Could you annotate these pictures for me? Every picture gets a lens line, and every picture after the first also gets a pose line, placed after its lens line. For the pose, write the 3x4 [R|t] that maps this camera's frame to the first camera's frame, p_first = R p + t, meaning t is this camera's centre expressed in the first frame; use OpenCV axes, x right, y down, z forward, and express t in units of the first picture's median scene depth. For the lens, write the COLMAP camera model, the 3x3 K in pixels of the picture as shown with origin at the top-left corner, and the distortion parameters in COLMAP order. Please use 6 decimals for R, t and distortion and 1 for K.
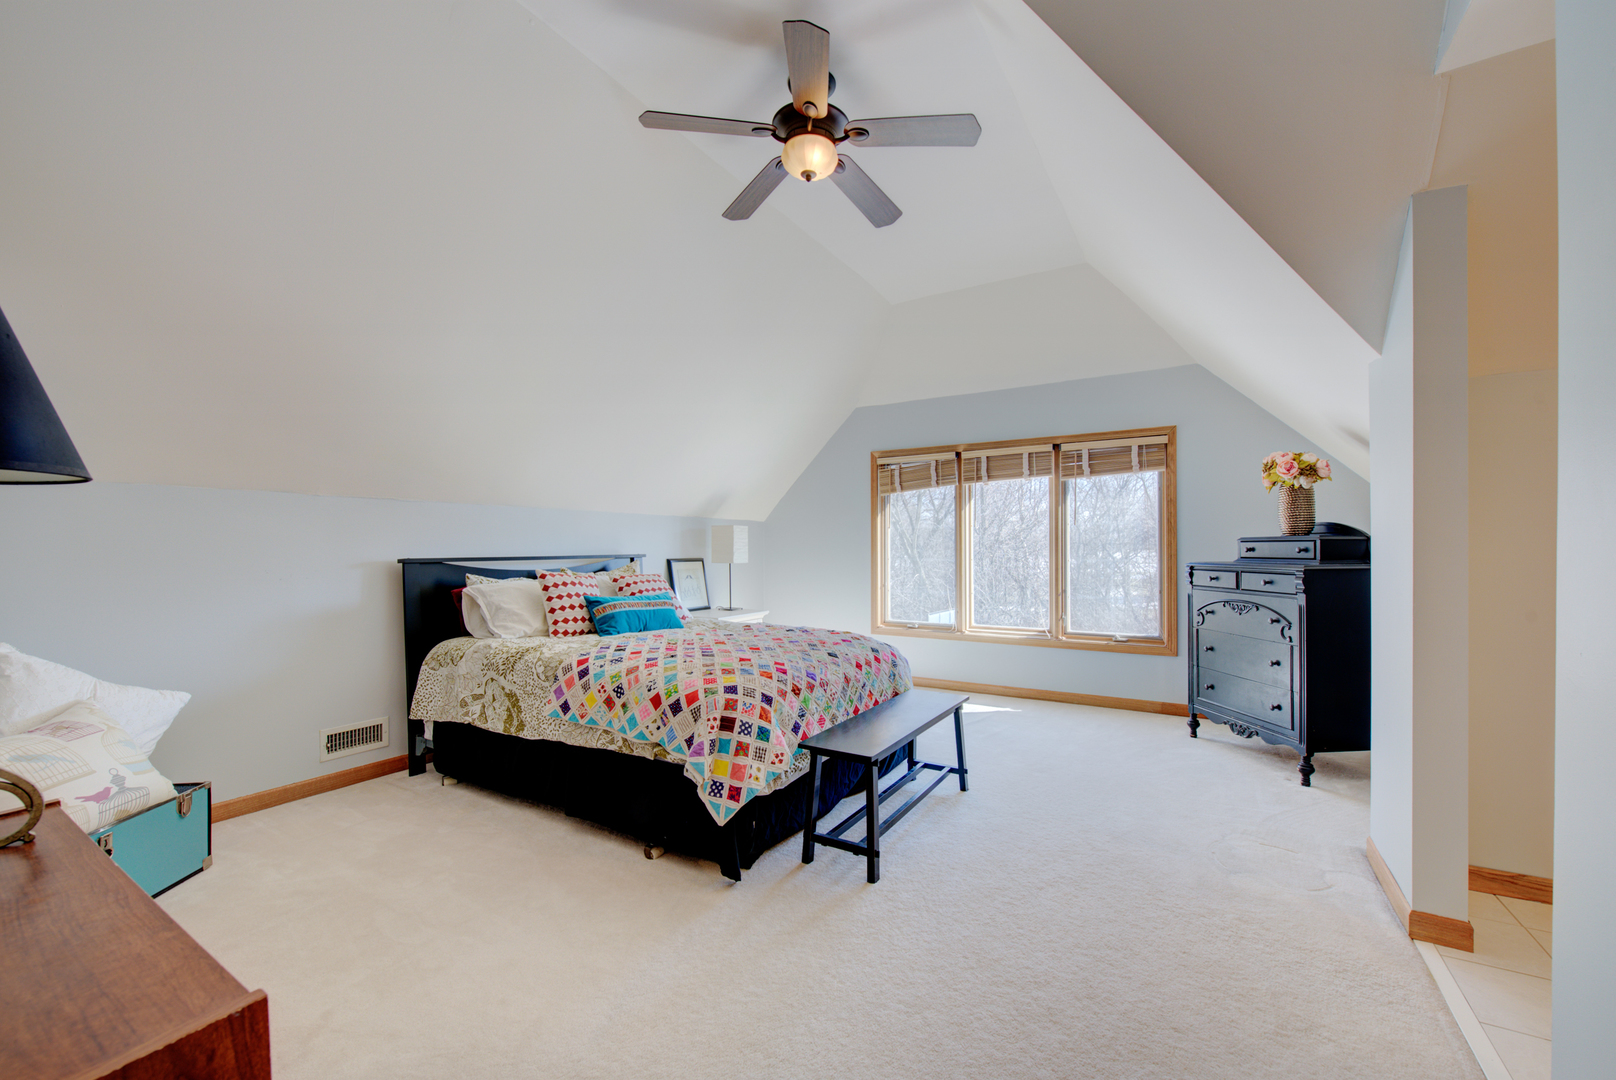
lens RADIAL K [[652.6, 0, 808.0], [0, 652.6, 540.0], [0, 0, 1]] dist [-0.000517, -0.000423]
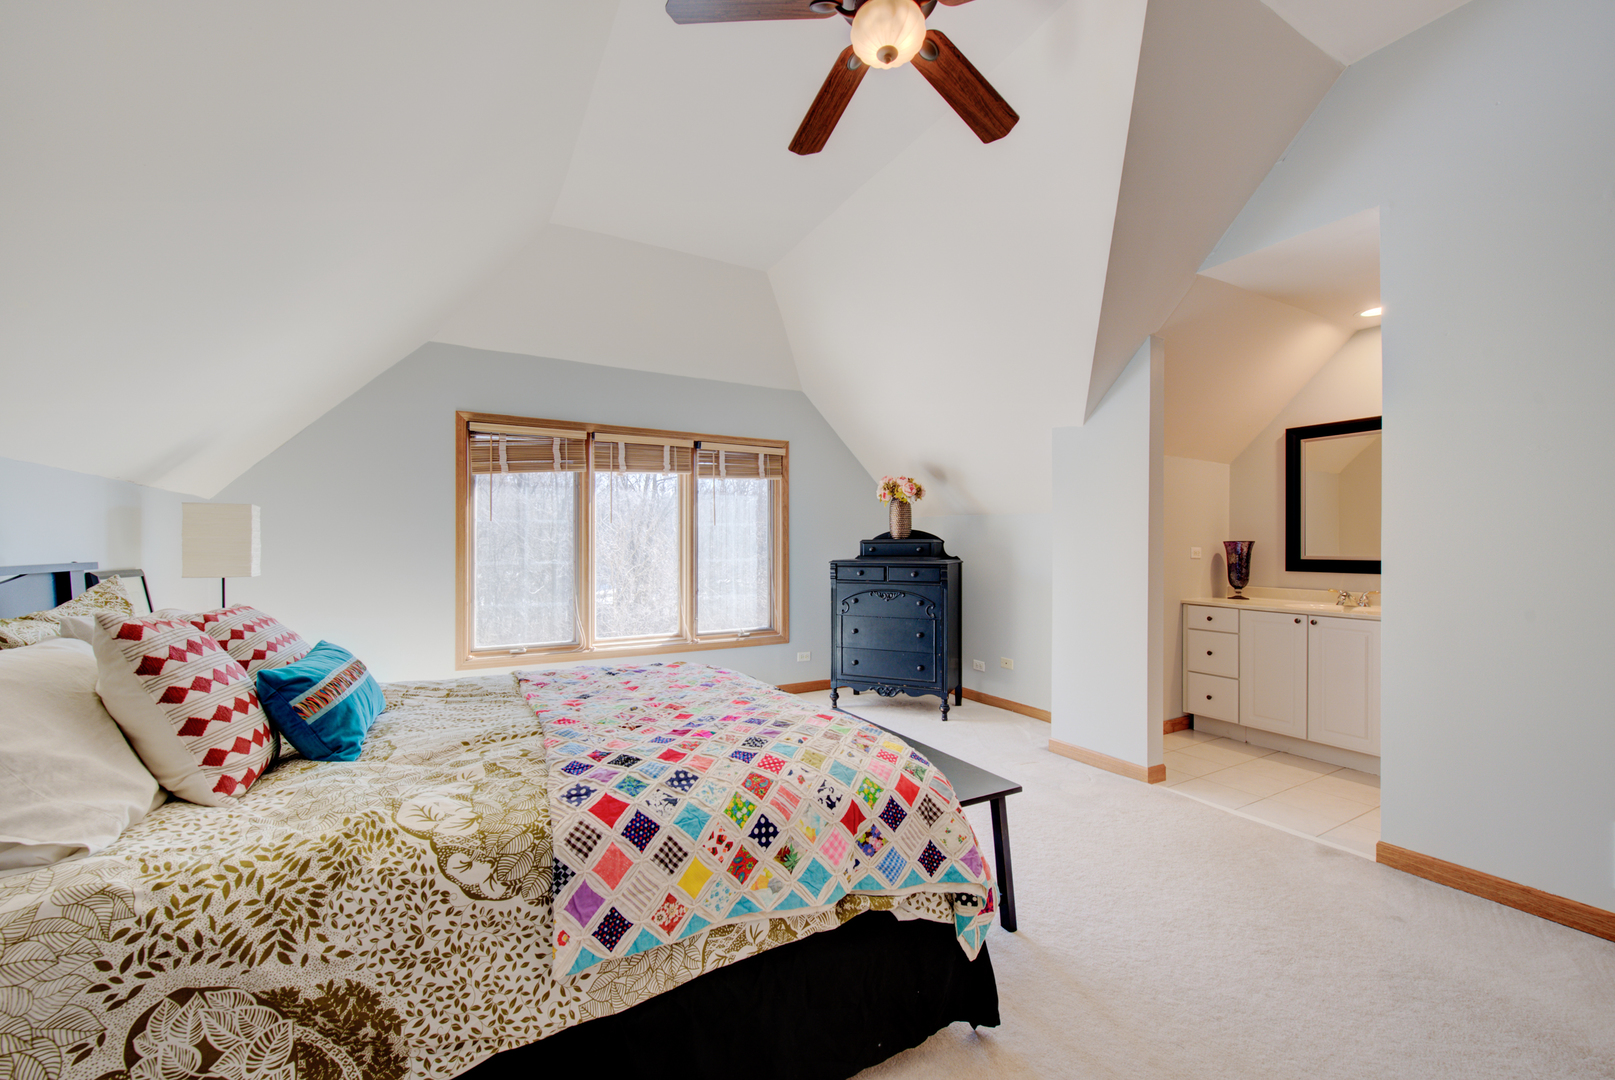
lens RADIAL K [[645.1, 0, 800.3], [0, 645.1, 547.1], [0, 0, 1]] dist [-0.001609, -0.000535]
pose [[0.495971, 0.002087, 0.868337, -0.593055], [-0.010405, 0.999940, 0.003540, 0.008830], [-0.868277, -0.010791, 0.495963, 0.615001]]
